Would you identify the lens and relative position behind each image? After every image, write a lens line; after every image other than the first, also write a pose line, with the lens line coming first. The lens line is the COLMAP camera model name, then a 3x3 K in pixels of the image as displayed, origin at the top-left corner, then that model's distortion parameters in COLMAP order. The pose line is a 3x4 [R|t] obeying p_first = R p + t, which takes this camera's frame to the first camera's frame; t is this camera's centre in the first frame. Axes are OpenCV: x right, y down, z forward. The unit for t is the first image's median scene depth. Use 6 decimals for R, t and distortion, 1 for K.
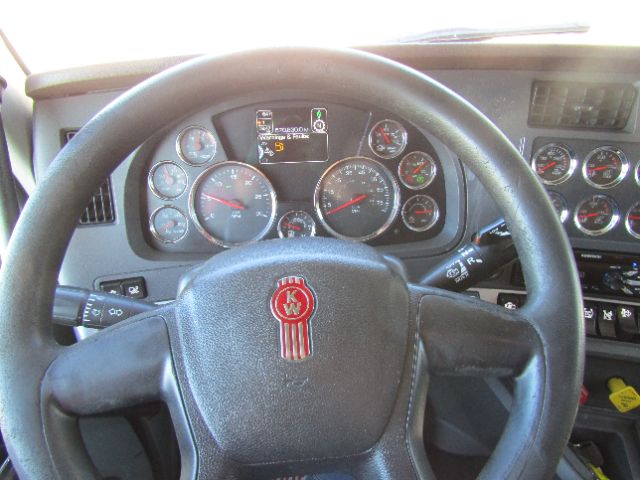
lens RADIAL K [[459.0, 0, 319.0], [0, 459.0, 242.4], [0, 0, 1]] dist [-0.008699, 0.001956]
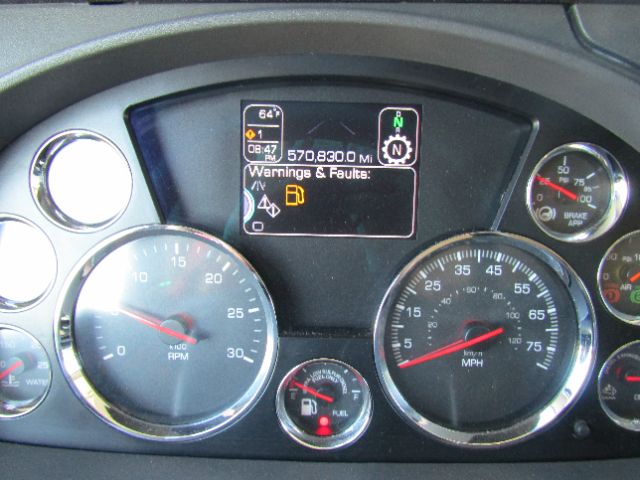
lens RADIAL K [[459.0, 0, 320.6], [0, 459.0, 241.5], [0, 0, 1]] dist [-0.008699, 0.001956]
pose [[0.995687, 0.064424, -0.066756, -0.034172], [-0.071902, 0.990589, -0.116463, -0.122318], [0.058625, 0.120761, 0.990949, 0.602719]]
